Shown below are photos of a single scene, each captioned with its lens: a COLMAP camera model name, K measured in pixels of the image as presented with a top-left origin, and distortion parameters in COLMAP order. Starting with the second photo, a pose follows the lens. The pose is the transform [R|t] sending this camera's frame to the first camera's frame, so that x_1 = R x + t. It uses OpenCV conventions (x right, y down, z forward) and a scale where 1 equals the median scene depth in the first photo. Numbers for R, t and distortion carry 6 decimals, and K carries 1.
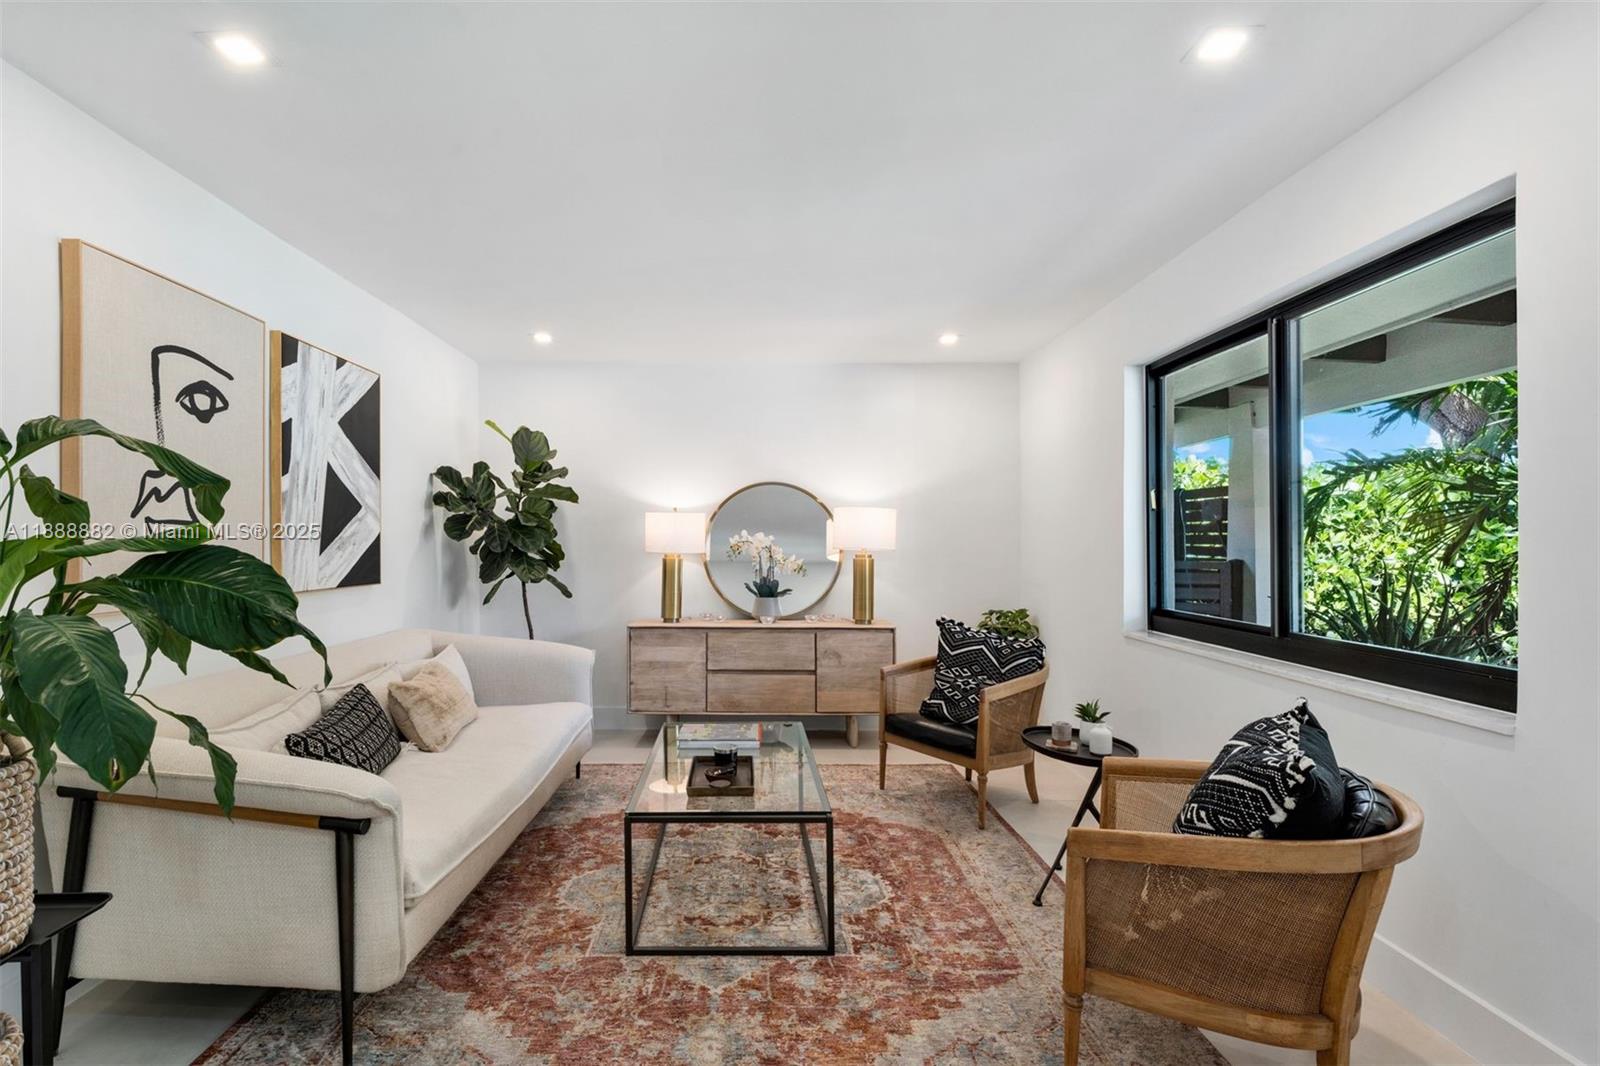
lens RADIAL K [[788.2, 0, 821.1], [0, 788.2, 543.9], [0, 0, 1]] dist [0.000796, -0.000509]
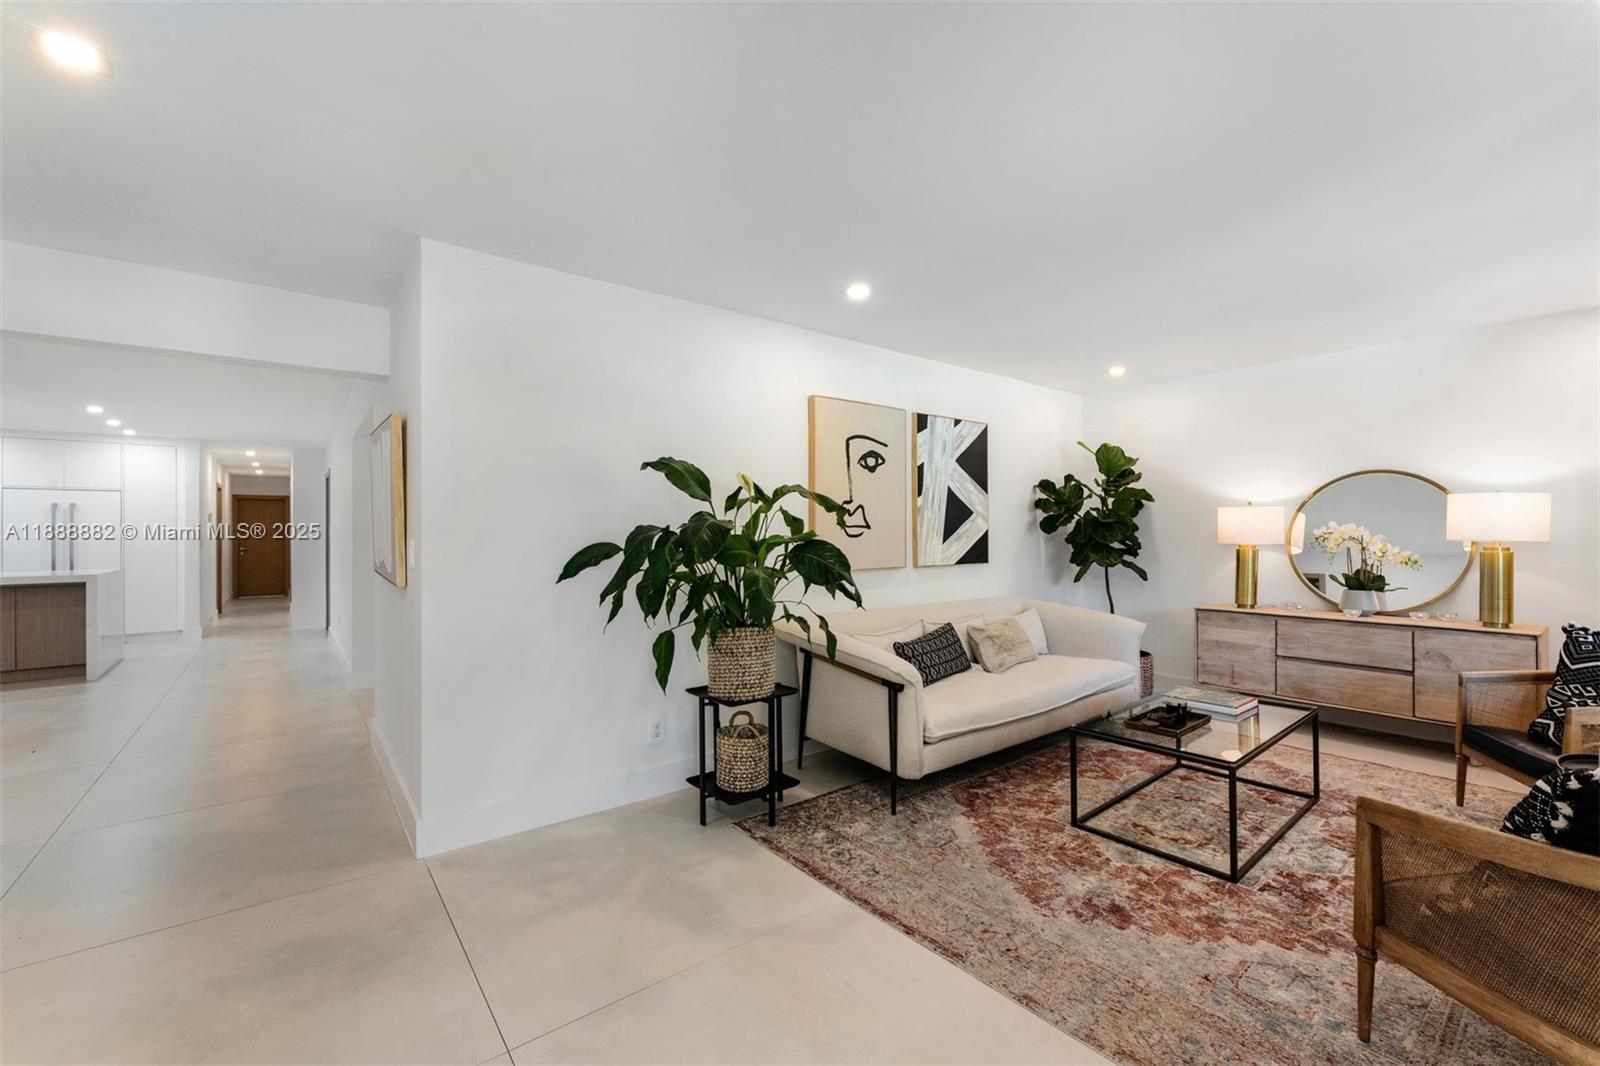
lens RADIAL K [[673.8, 0, 800.0], [0, 673.8, 533.0], [0, 0, 1]] dist [-0.001352, 0.000059]
pose [[0.624994, -0.006826, -0.780599, 0.272694], [0.004685, 0.999977, -0.004993, -0.003041], [0.780615, -0.000536, 0.625012, -0.099160]]
